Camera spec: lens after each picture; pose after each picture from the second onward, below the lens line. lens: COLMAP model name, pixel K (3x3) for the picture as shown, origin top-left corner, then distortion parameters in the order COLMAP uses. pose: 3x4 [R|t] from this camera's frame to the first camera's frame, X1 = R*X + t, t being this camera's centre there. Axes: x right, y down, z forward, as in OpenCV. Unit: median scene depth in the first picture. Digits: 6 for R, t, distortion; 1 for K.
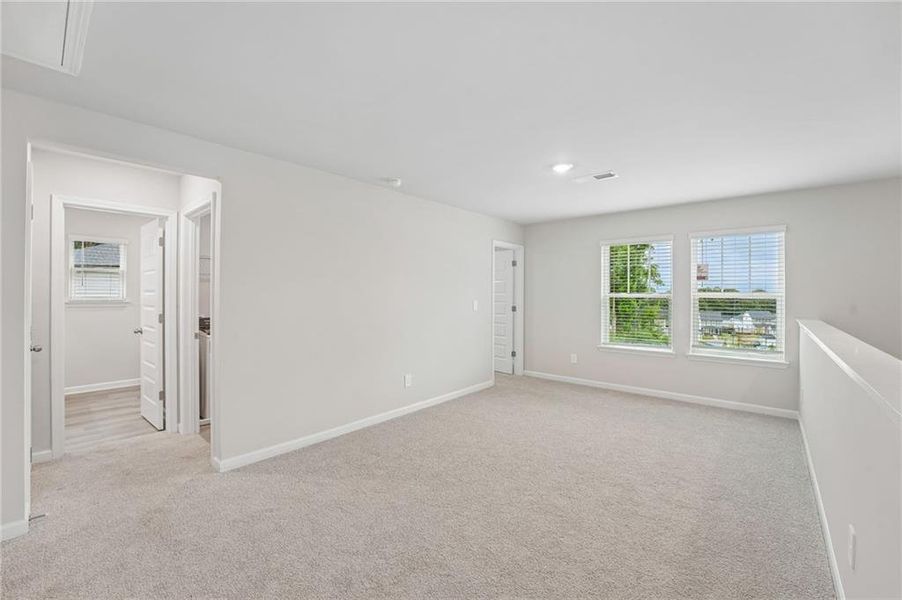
lens RADIAL K [[374.4, 0, 448.8], [0, 374.4, 295.0], [0, 0, 1]] dist [-0.026039, 0.000211]
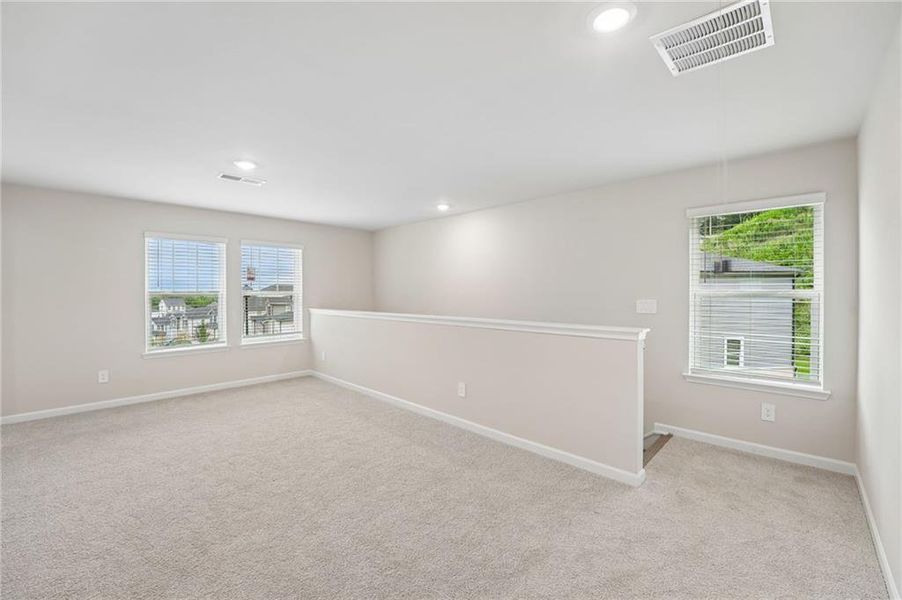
lens RADIAL K [[374.4, 0, 448.8], [0, 374.4, 295.0], [0, 0, 1]] dist [-0.026039, 0.000211]
pose [[0.045492, -0.004068, 0.998956, -0.483255], [0.012674, 0.999914, 0.003495, 0.009671], [-0.998884, 0.012501, 0.045539, 0.313772]]
